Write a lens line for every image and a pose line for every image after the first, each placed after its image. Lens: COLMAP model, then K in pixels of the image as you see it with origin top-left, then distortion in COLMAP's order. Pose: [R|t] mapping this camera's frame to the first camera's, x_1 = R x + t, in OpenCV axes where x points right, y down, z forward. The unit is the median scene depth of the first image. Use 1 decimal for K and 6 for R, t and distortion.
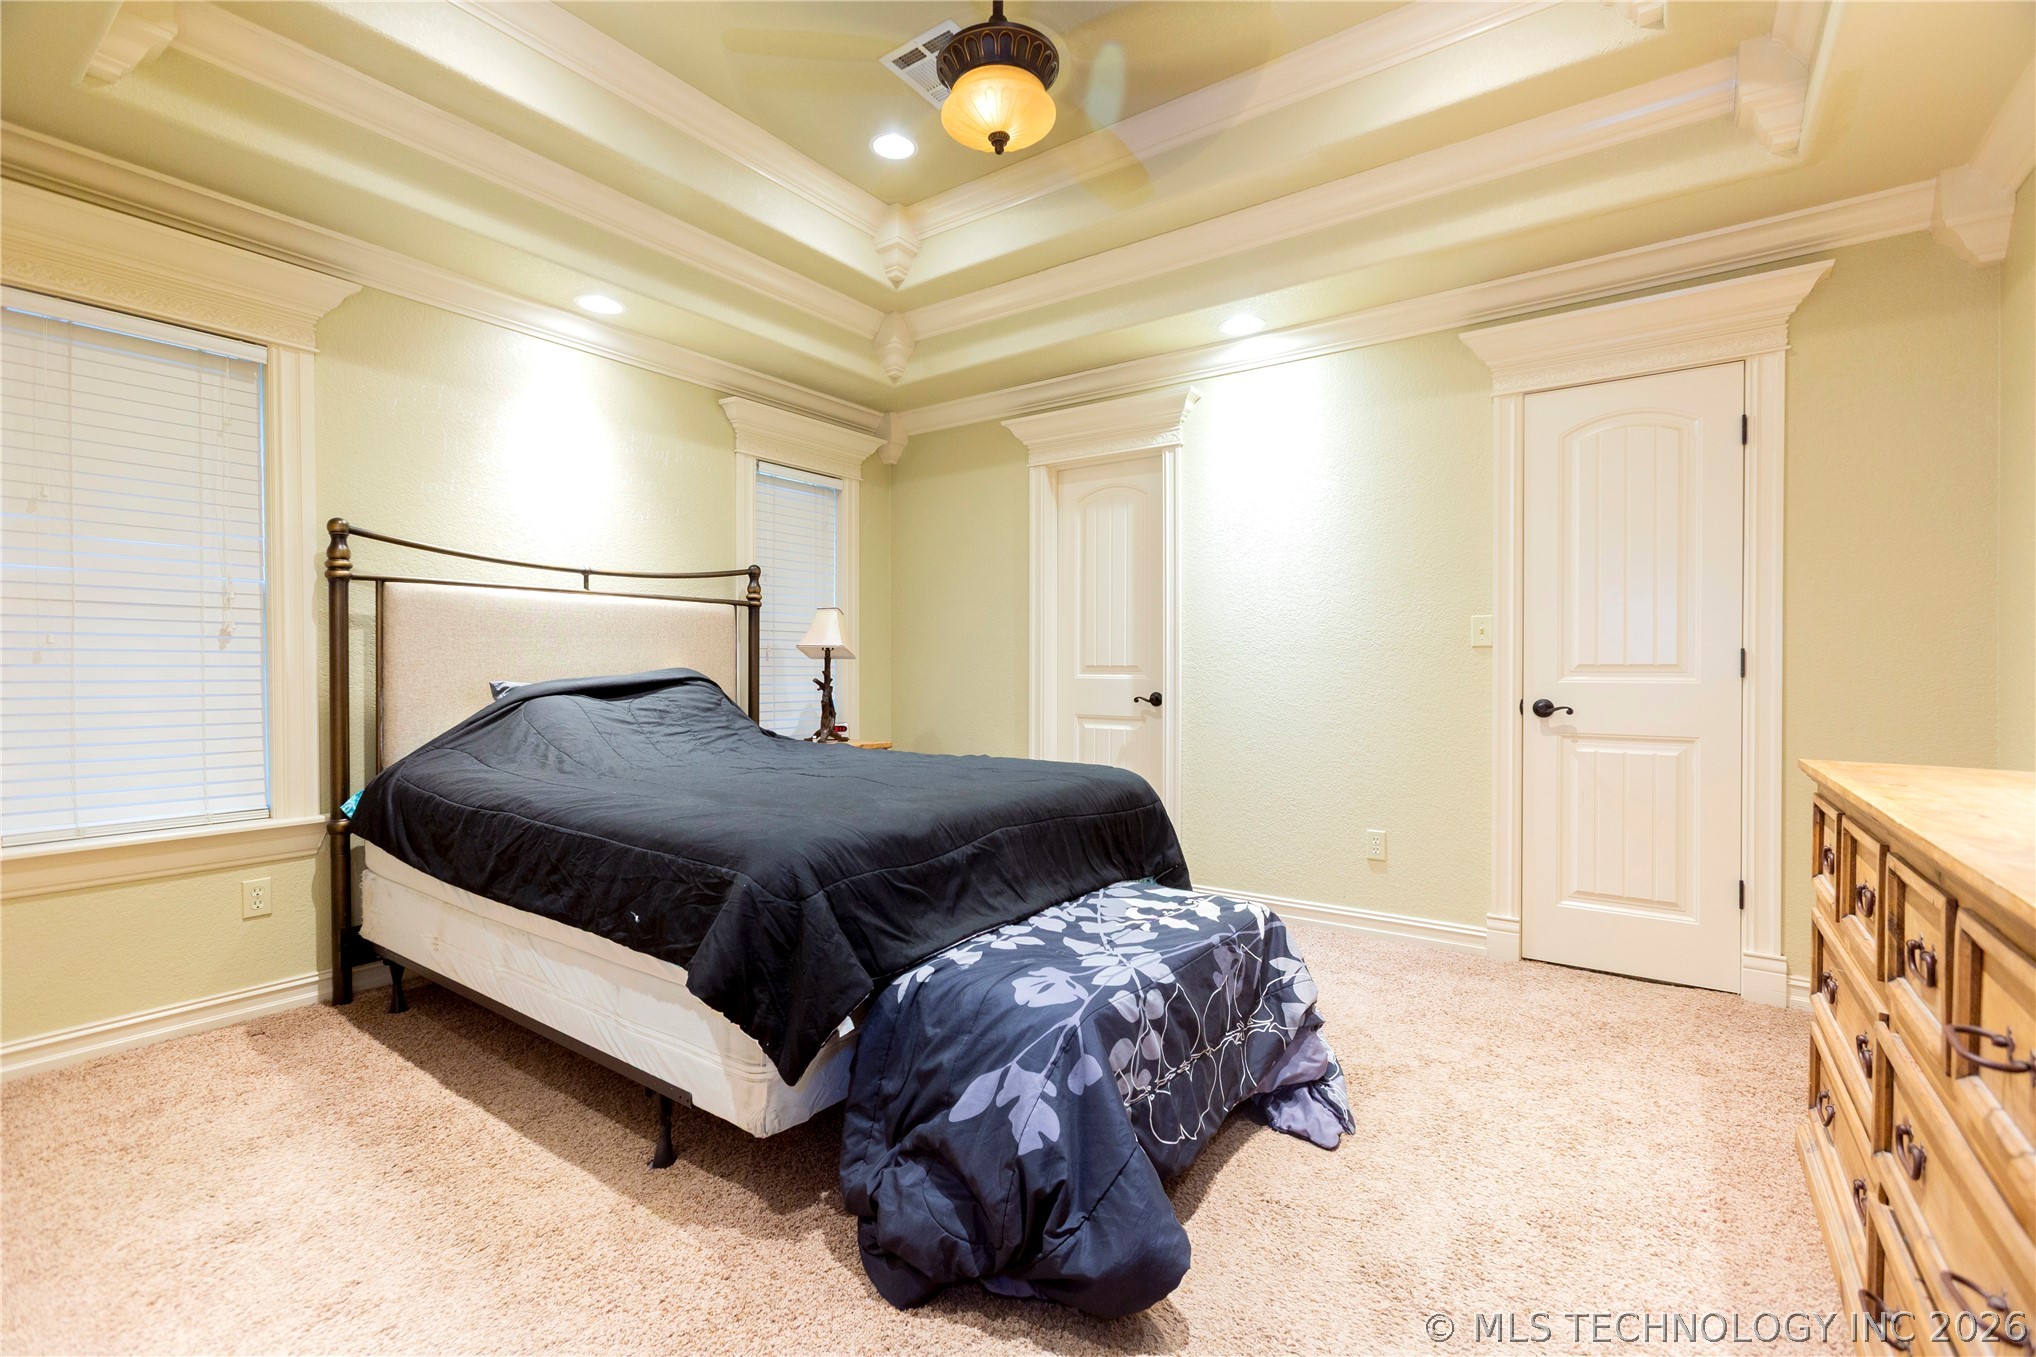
lens RADIAL K [[916.1, 0, 1014.2], [0, 916.1, 675.3], [0, 0, 1]] dist [-0.011614, 0.011476]
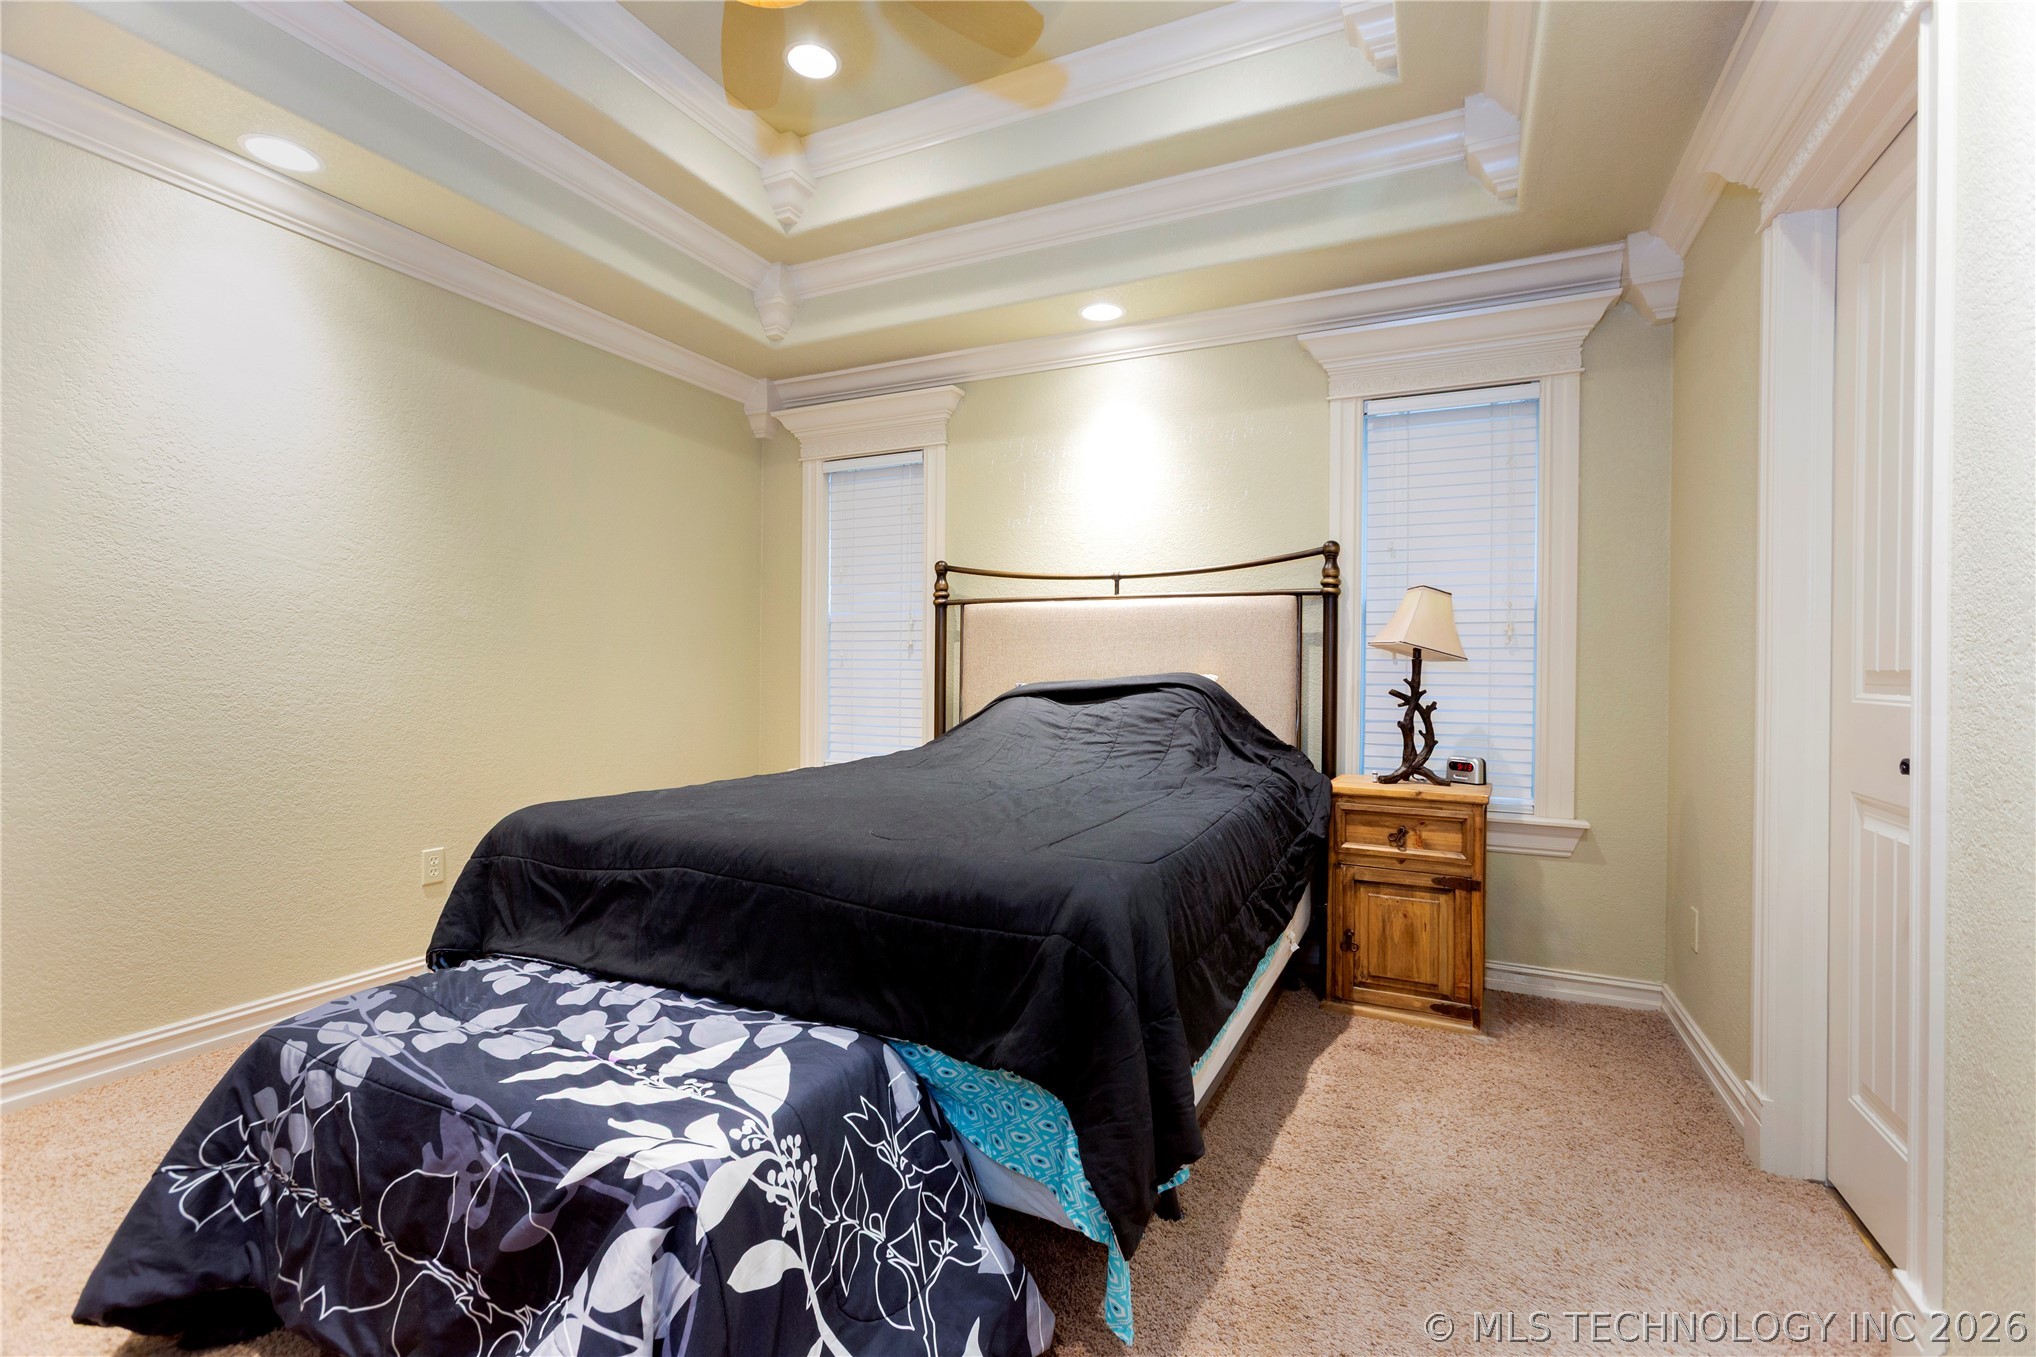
lens RADIAL K [[916.1, 0, 1018.3], [0, 916.1, 675.1], [0, 0, 1]] dist [-0.011614, 0.011476]
pose [[0.169035, 0.004360, -0.985600, 0.607247], [-0.017612, 0.999844, 0.001403, -0.005314], [0.985453, 0.017121, 0.169086, 0.857653]]
